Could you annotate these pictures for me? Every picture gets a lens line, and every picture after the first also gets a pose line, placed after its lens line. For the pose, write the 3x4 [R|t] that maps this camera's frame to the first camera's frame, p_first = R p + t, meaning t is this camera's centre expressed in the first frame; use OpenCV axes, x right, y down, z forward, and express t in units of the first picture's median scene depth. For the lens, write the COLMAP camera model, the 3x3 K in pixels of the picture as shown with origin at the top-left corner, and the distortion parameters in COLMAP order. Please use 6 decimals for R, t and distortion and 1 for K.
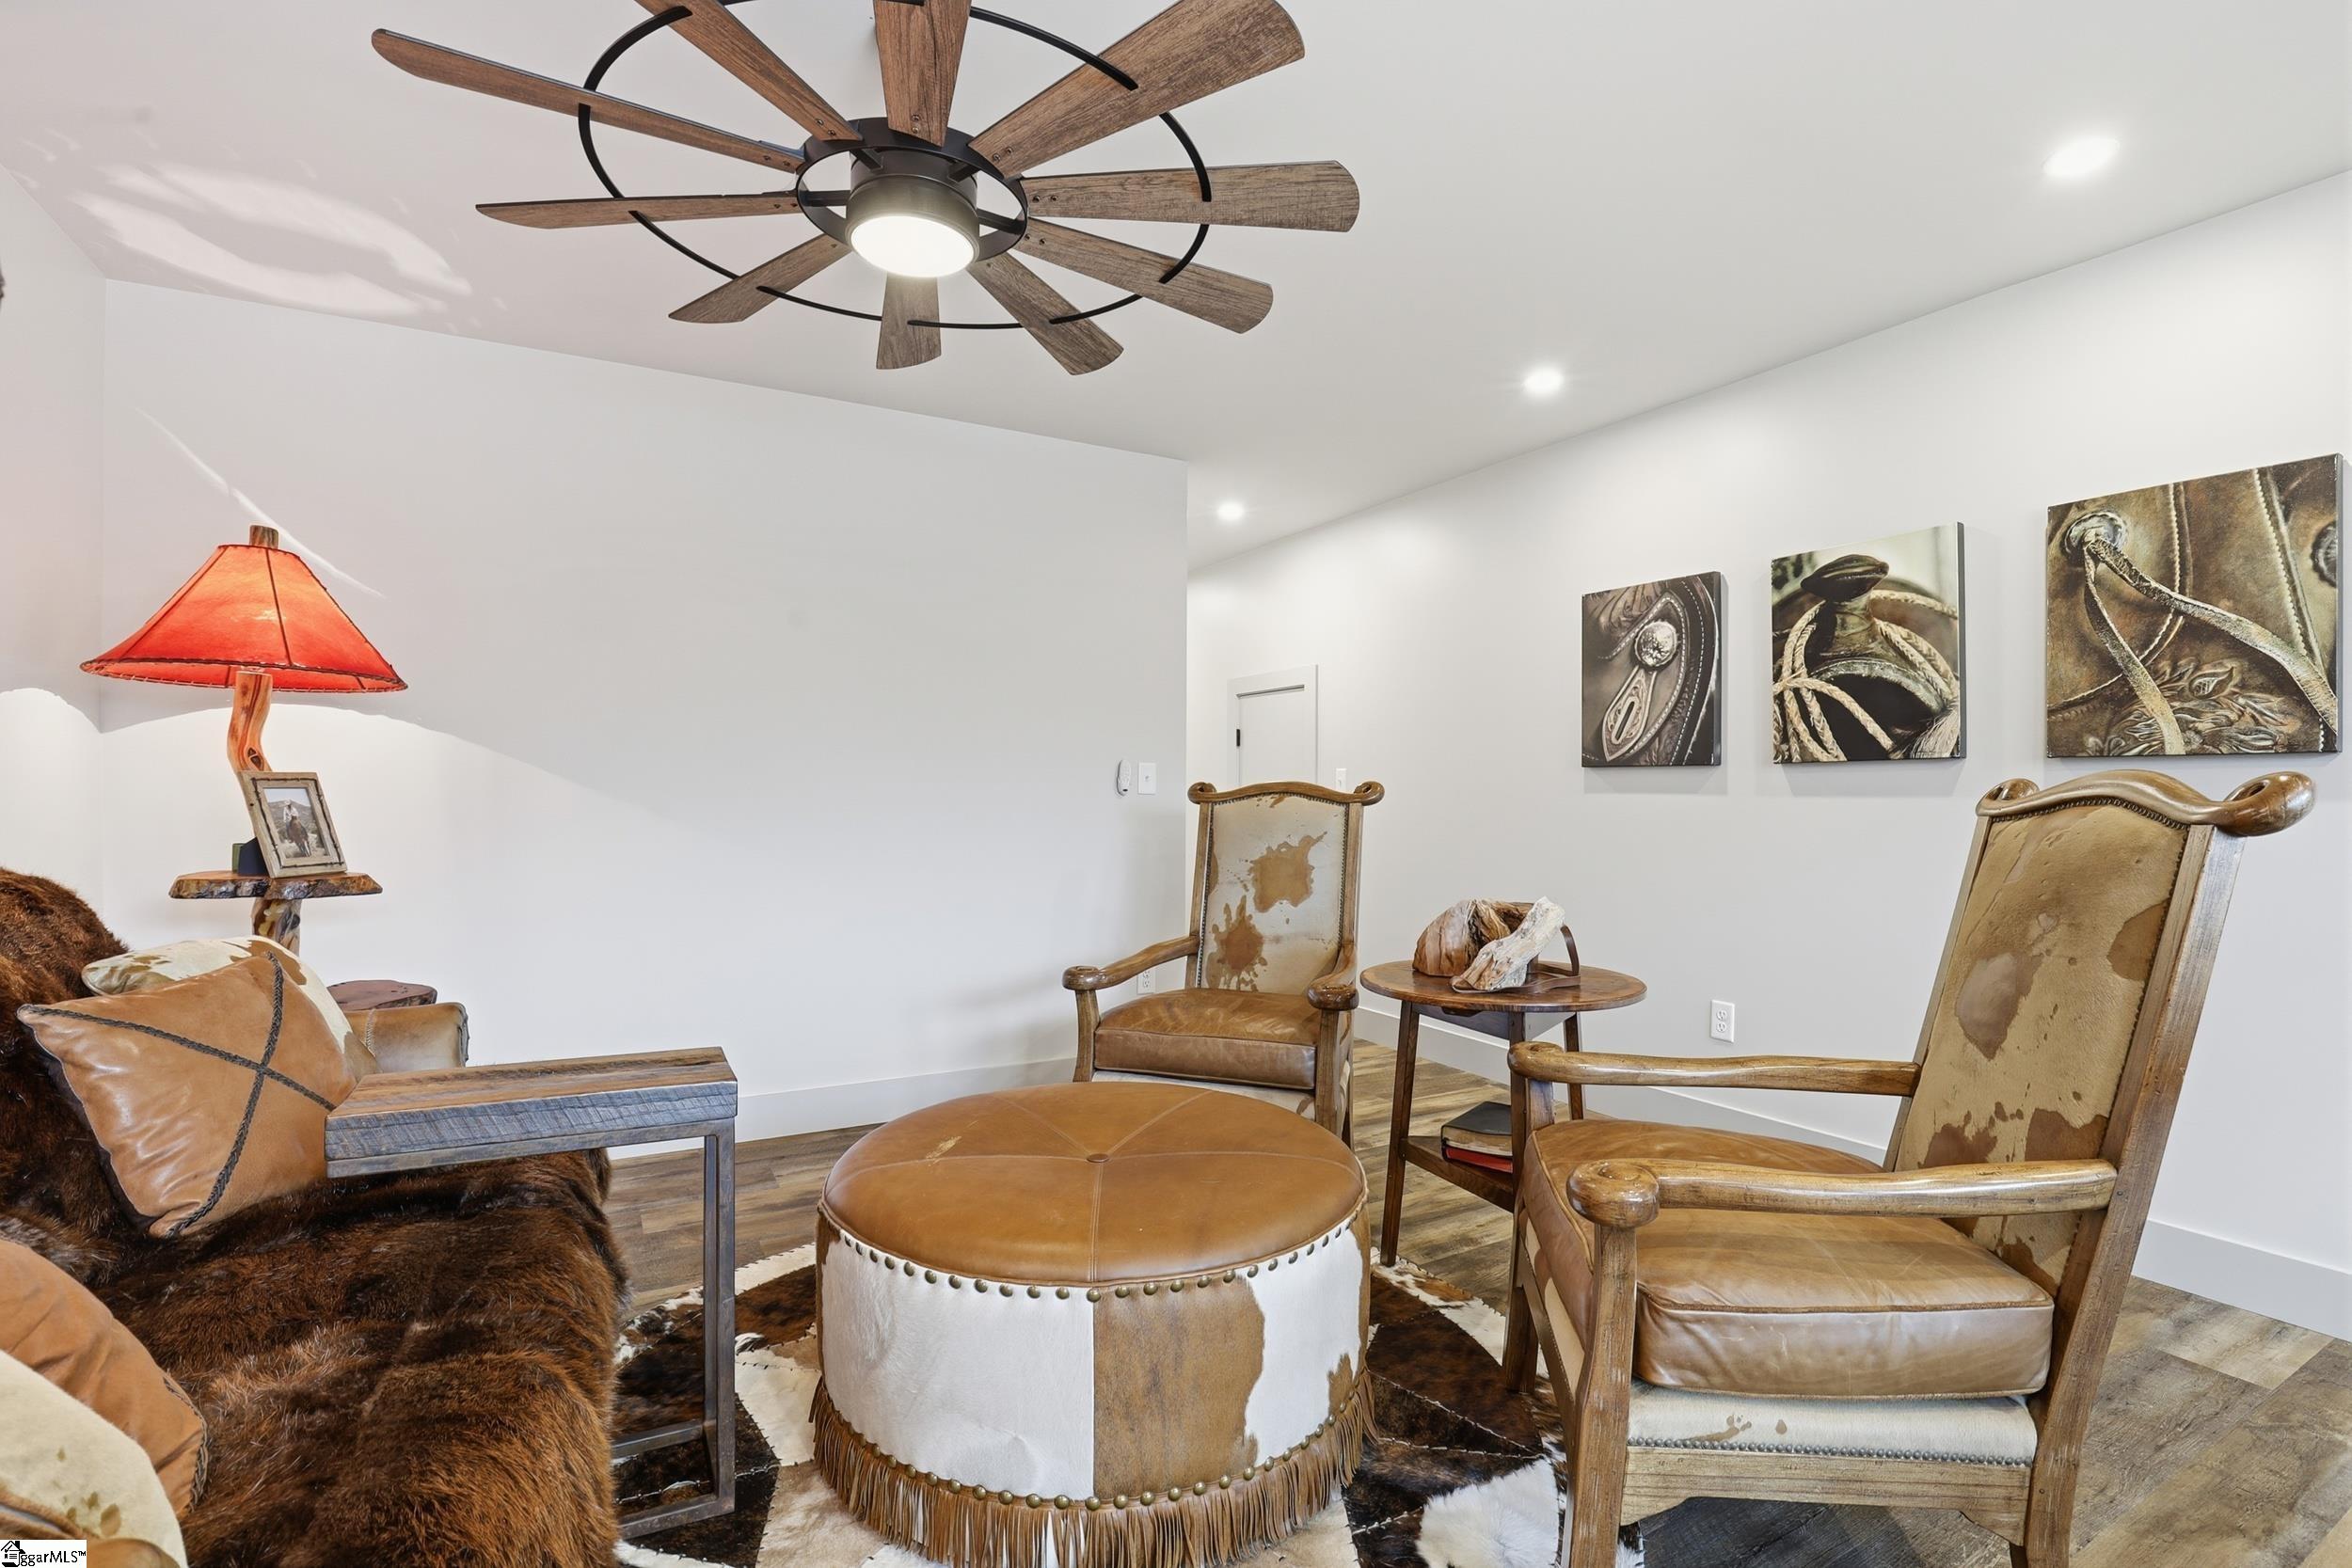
lens RADIAL K [[1091.6, 0, 1178.8], [0, 1091.6, 784.9], [0, 0, 1]] dist [-0.003125, -0.000675]
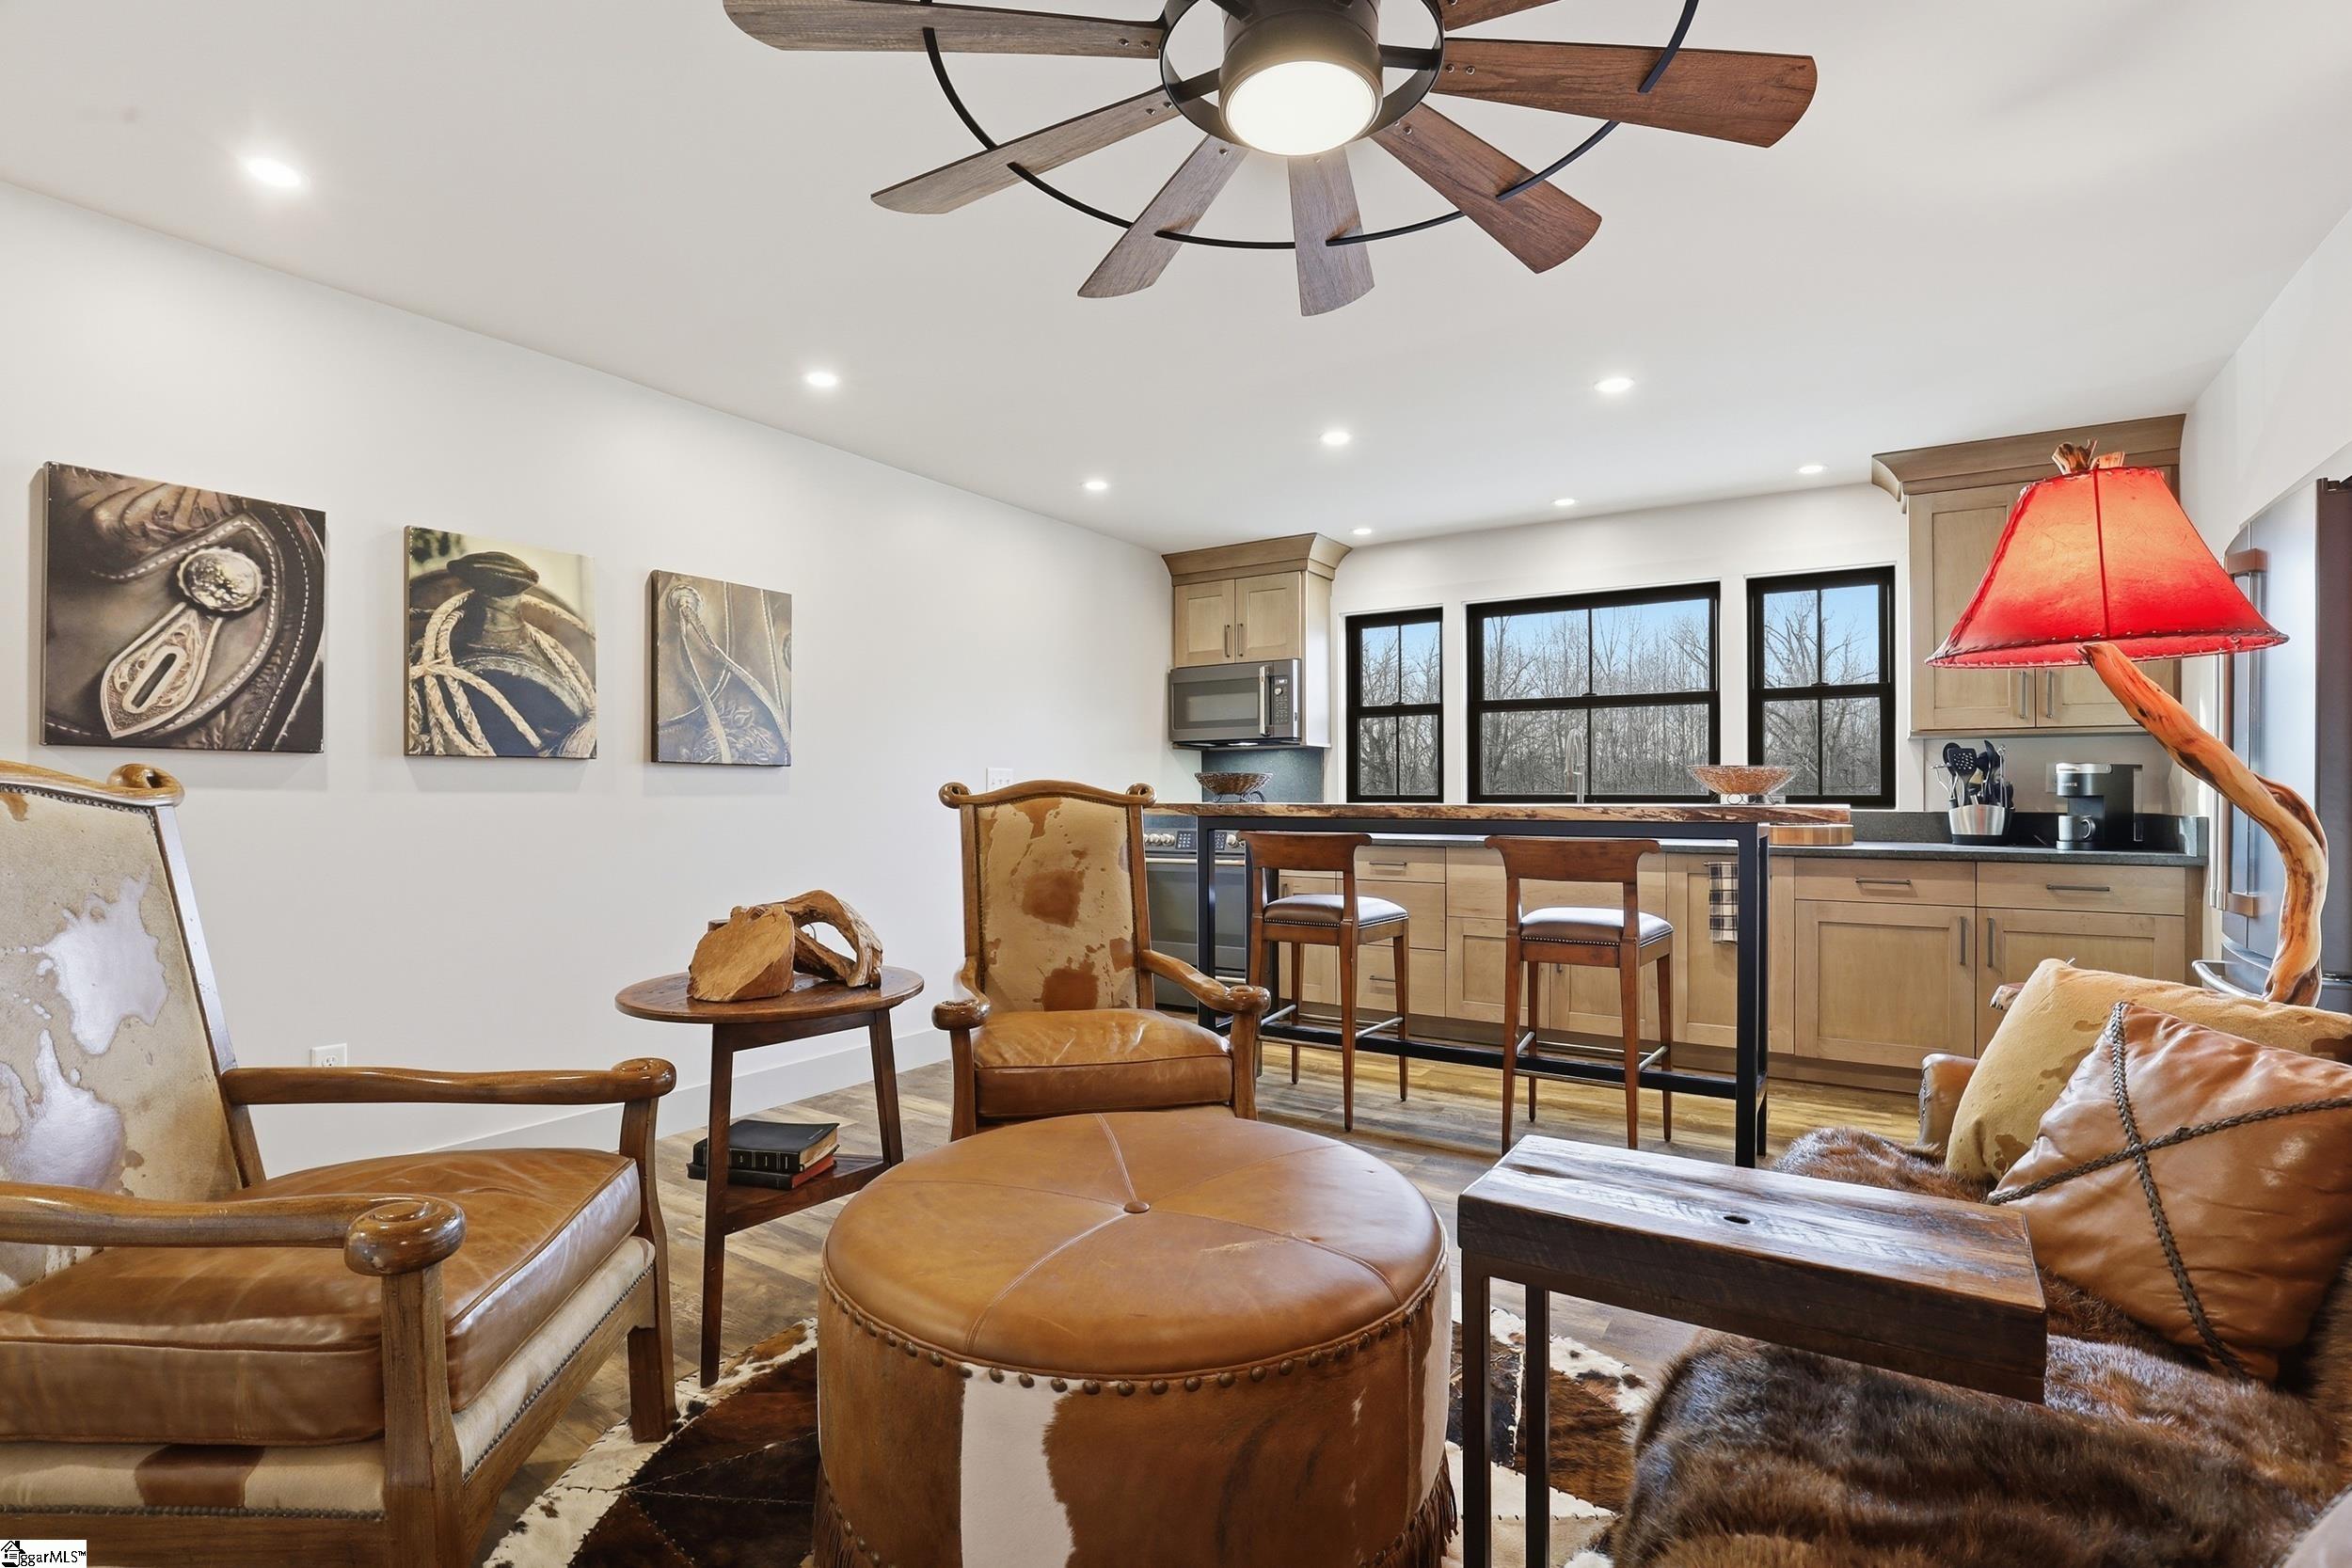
lens RADIAL K [[1091.6, 0, 1169.8], [0, 1091.6, 794.4], [0, 0, 1]] dist [-0.003125, -0.000675]
pose [[-0.442666, -0.008201, 0.896649, -0.557926], [-0.012011, 0.999923, 0.003216, 0.002191], [-0.896606, -0.009346, -0.442730, 0.880186]]
